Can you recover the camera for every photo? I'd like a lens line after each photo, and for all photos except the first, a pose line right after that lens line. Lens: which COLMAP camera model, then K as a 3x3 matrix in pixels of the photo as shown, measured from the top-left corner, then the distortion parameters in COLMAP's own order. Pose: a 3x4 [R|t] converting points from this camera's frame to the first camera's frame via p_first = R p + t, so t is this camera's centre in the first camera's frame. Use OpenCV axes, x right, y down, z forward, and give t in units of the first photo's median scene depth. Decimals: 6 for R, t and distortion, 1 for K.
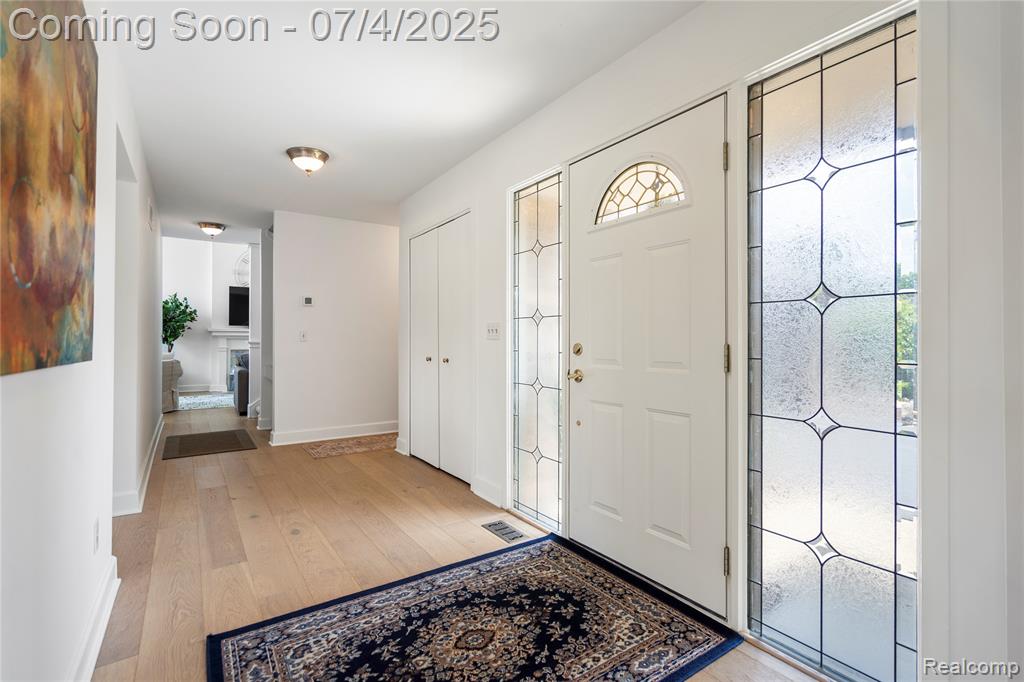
lens RADIAL K [[464.7, 0, 506.9], [0, 464.7, 340.3], [0, 0, 1]] dist [-0.000239, 0.000726]
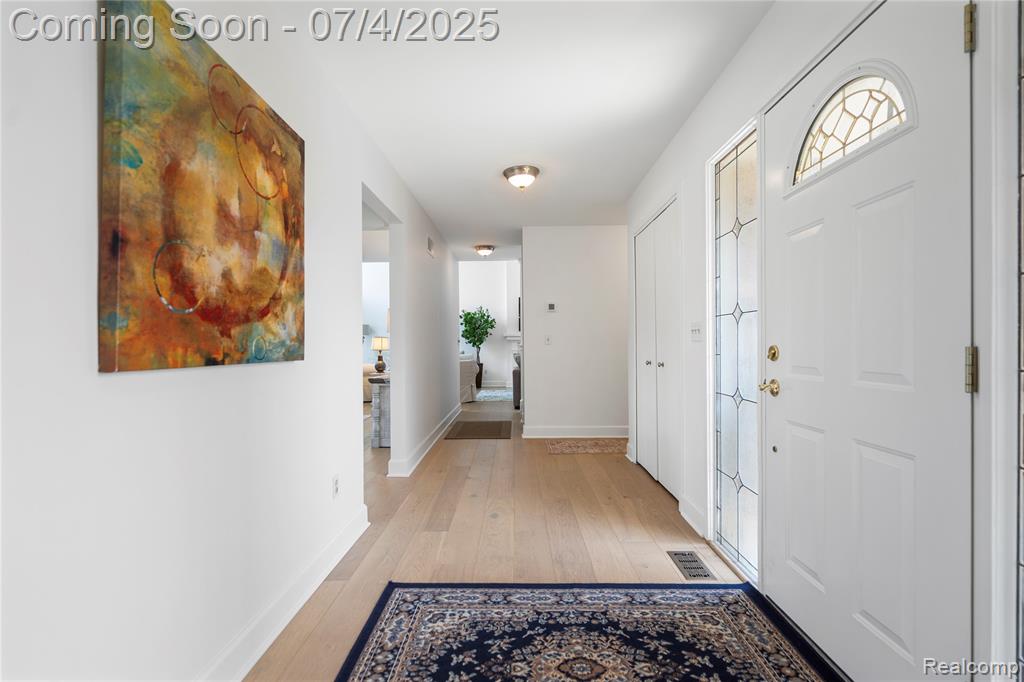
lens RADIAL K [[467.8, 0, 509.5], [0, 467.8, 350.0], [0, 0, 1]] dist [0.000189, 0.000753]
pose [[0.815812, -0.000024, -0.578317, 0.289917], [0.009192, 0.999874, 0.012925, 0.000301], [0.578244, -0.015860, 0.815710, 0.143001]]
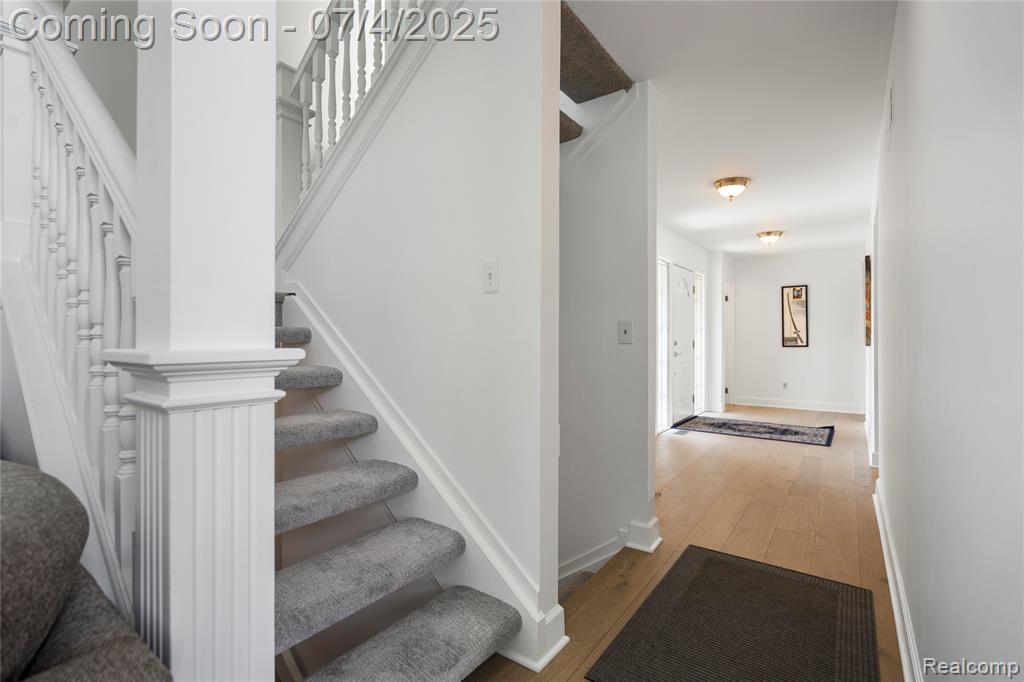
lens RADIAL K [[463.6, 0, 509.9], [0, 463.6, 339.4], [0, 0, 1]] dist [-0.001275, 0.000014]
pose [[-0.325829, -0.002843, 0.945424, -2.210541], [-0.003932, 0.999991, 0.001652, -0.000630], [-0.945420, -0.003179, -0.325838, 3.112781]]
